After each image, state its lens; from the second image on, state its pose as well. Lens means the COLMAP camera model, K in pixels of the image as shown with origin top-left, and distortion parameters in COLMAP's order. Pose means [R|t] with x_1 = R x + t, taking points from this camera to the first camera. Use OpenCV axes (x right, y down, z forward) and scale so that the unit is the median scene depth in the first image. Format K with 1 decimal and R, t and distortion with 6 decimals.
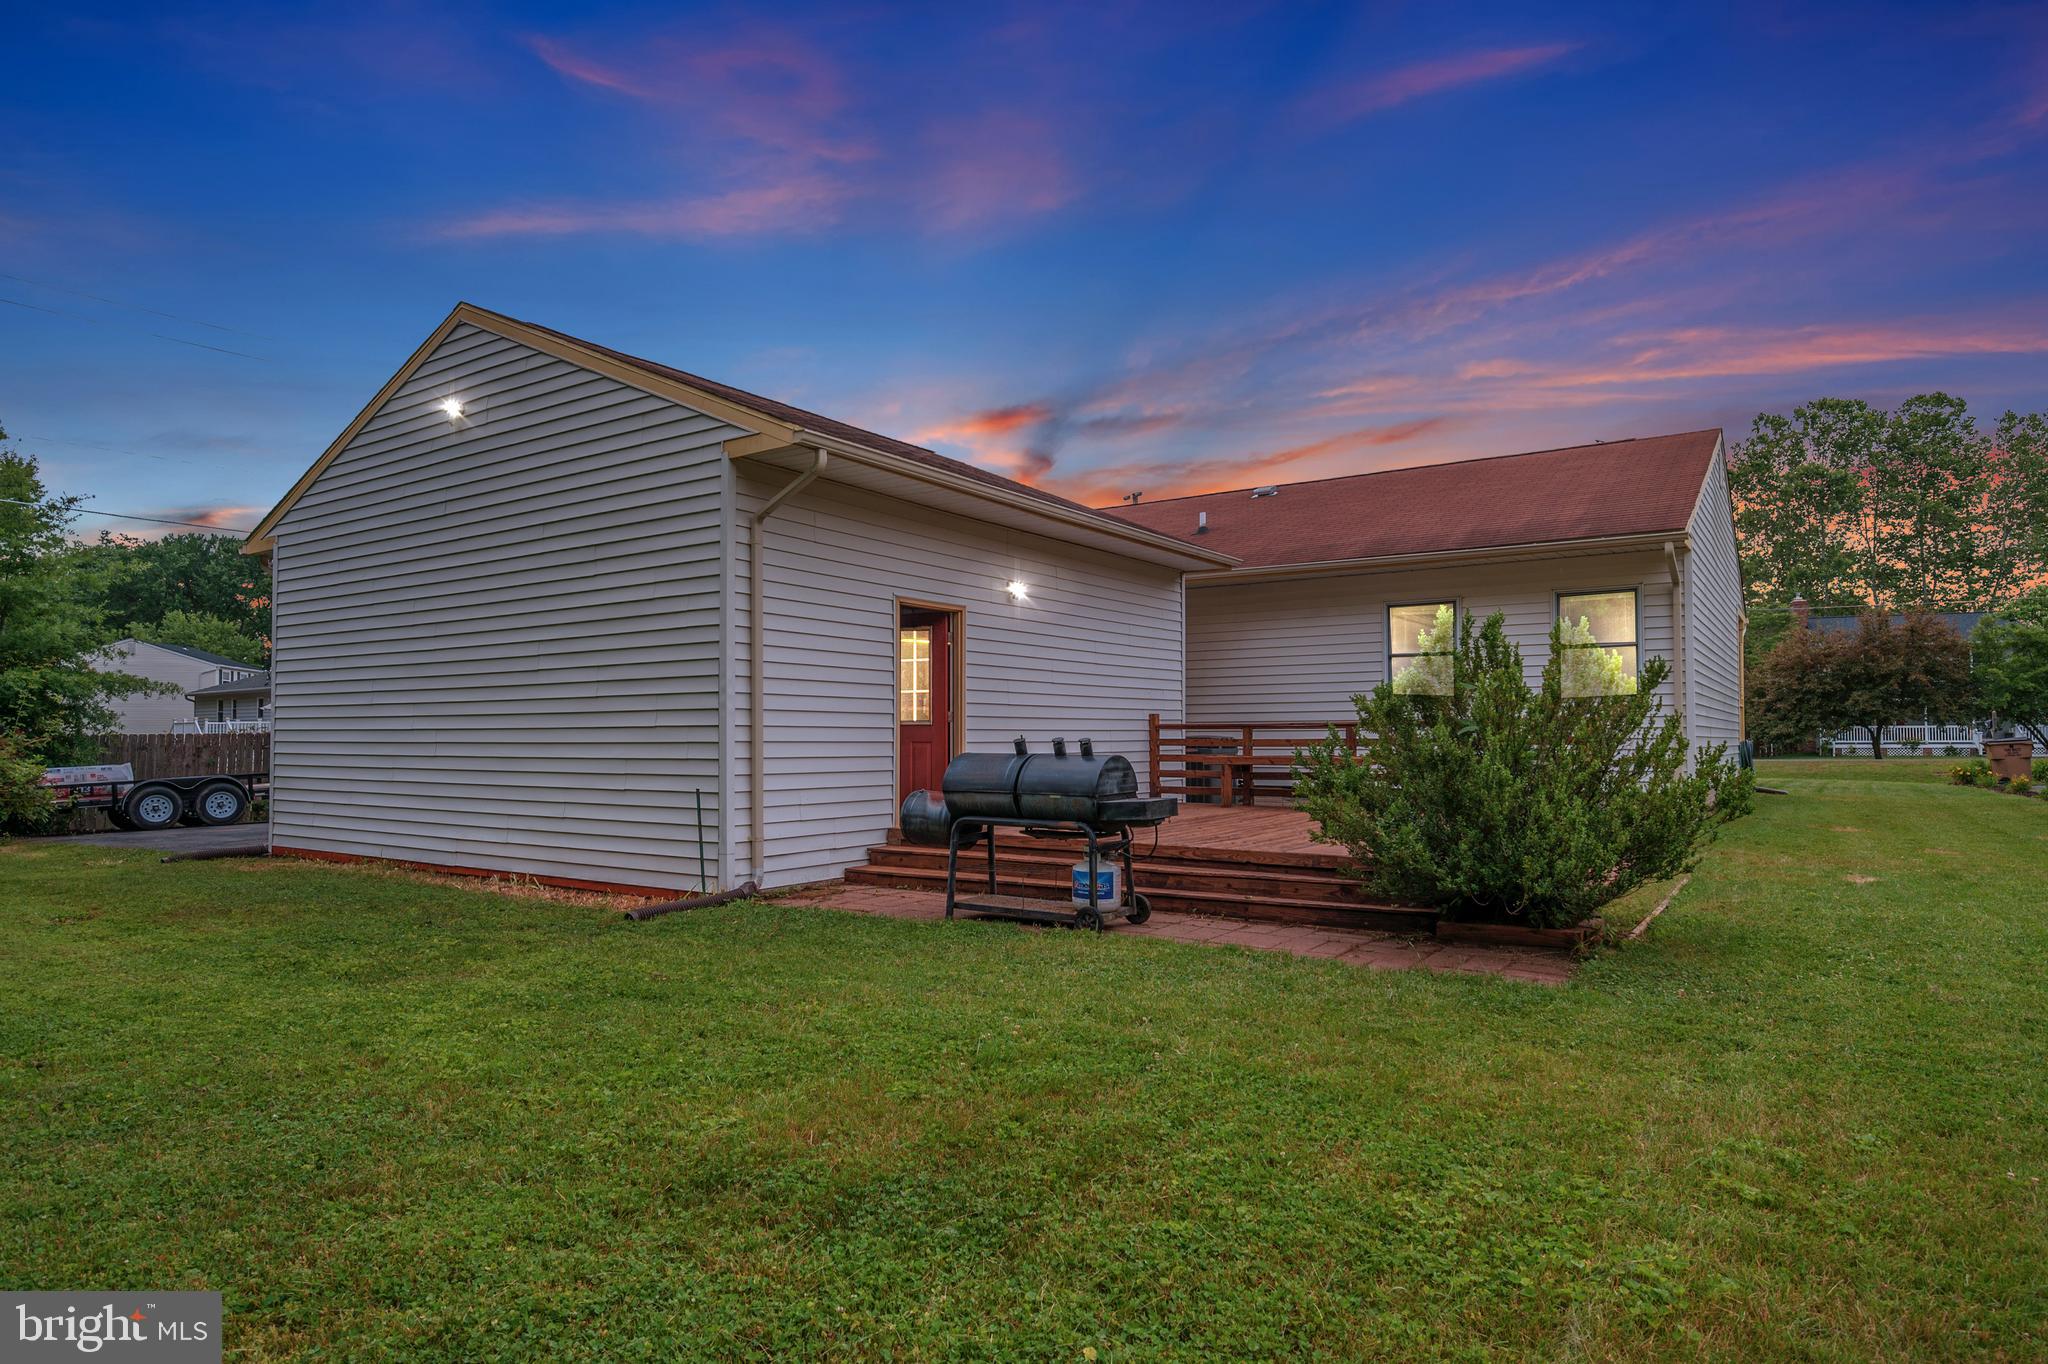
lens RADIAL K [[1191.0, 0, 1024.0], [0, 1191.0, 682.0], [0, 0, 1]] dist [-0.012930, -0.001306]
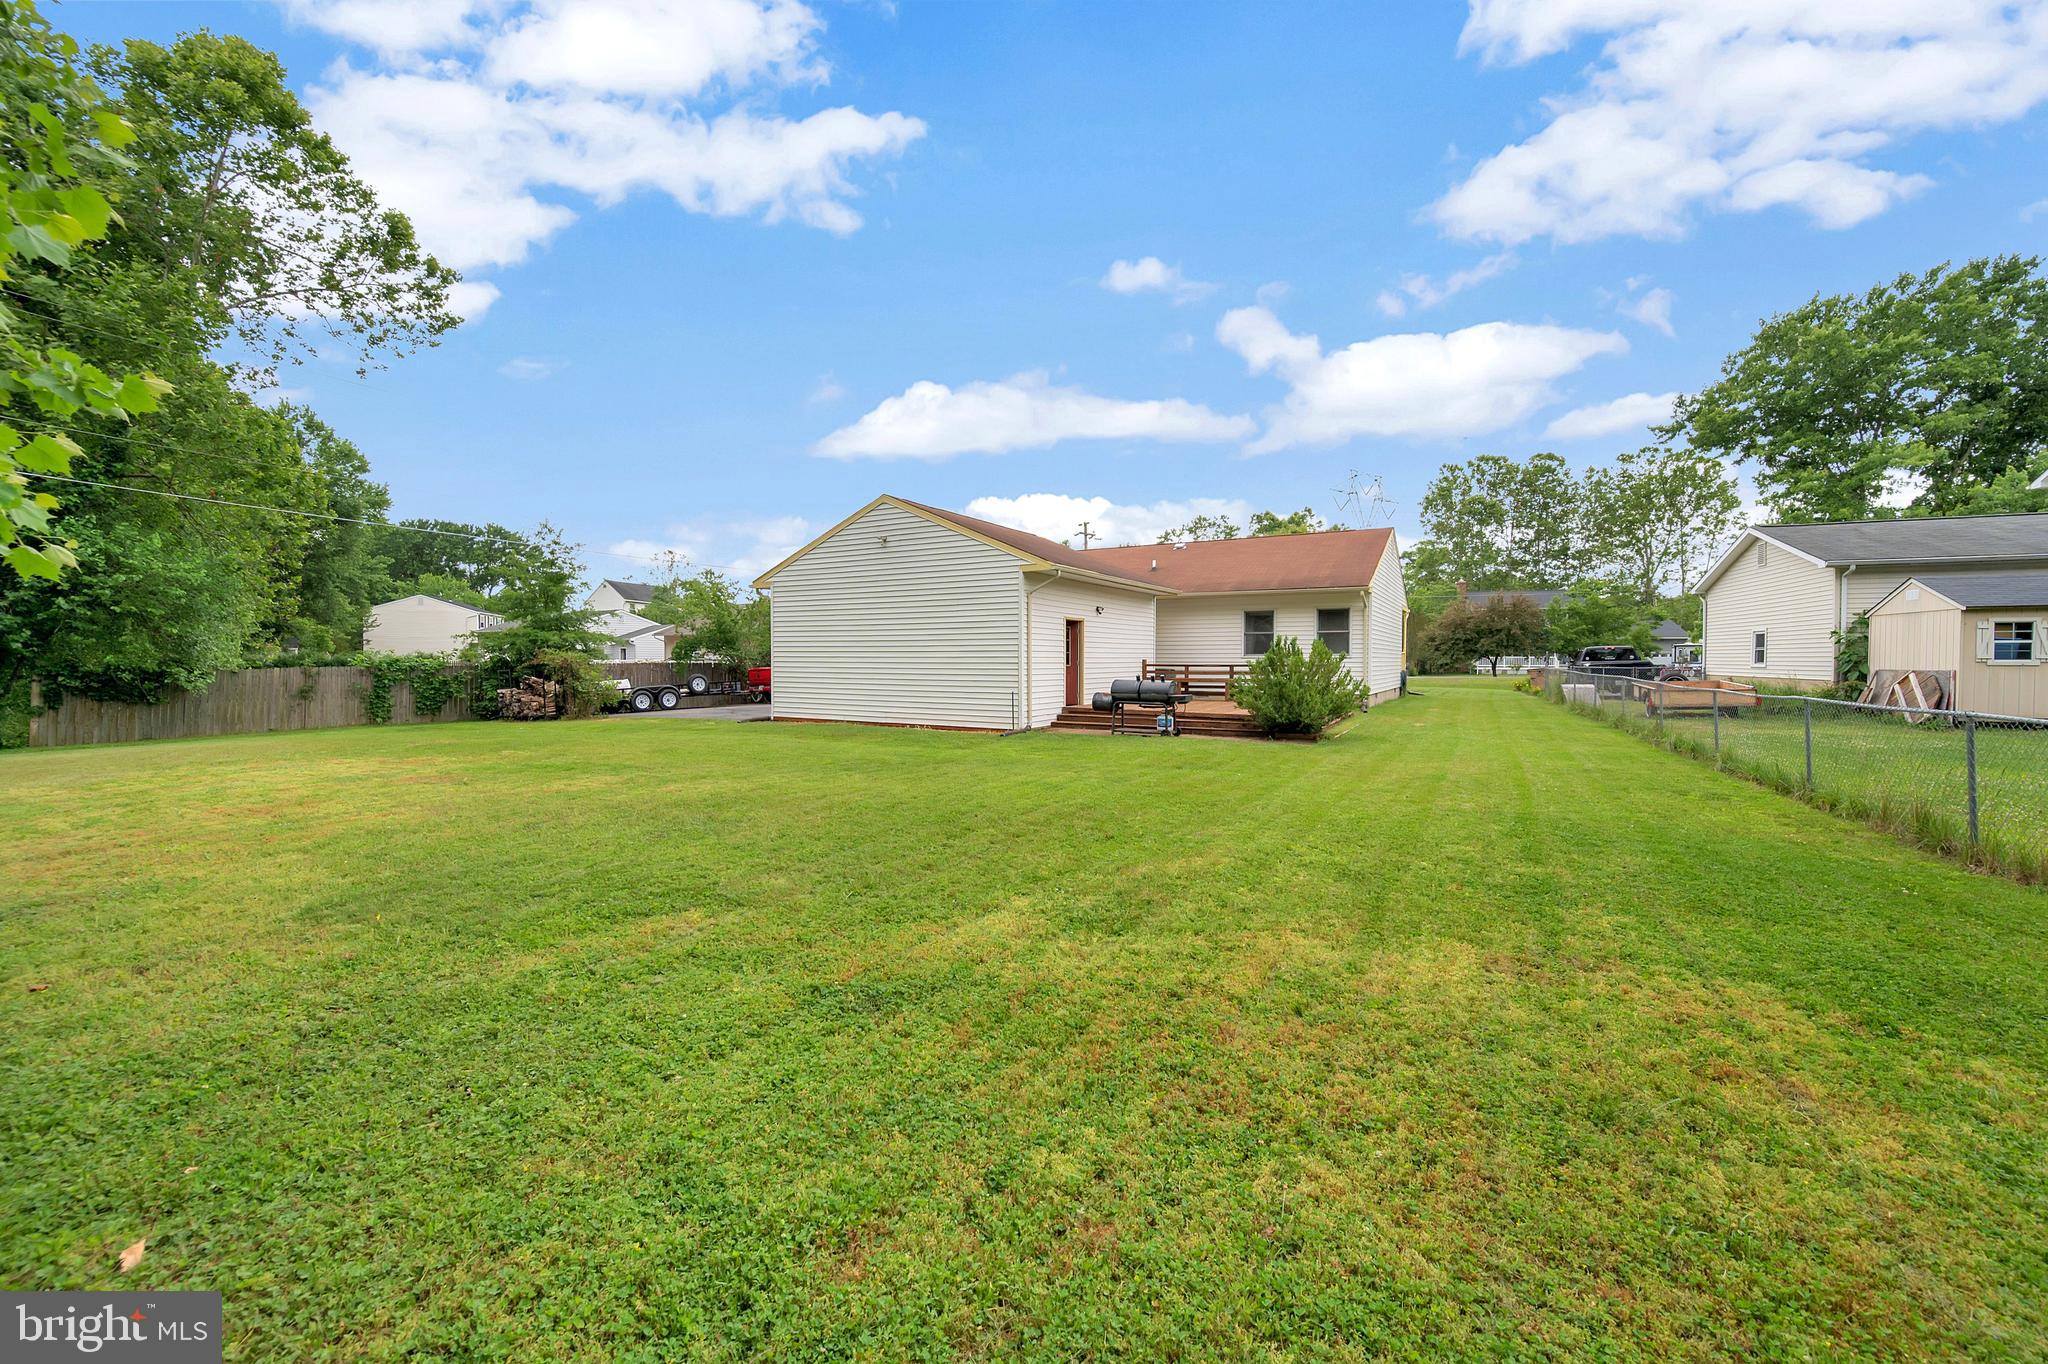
lens RADIAL K [[834.5, 0, 1027.8], [0, 834.5, 631.2], [0, 0, 1]] dist [-0.000138, -0.000235]
pose [[0.996682, 0.007046, 0.081090, -0.197226], [-0.008379, 0.999835, 0.016100, -0.041040], [-0.080964, -0.016726, 0.996577, -0.464425]]
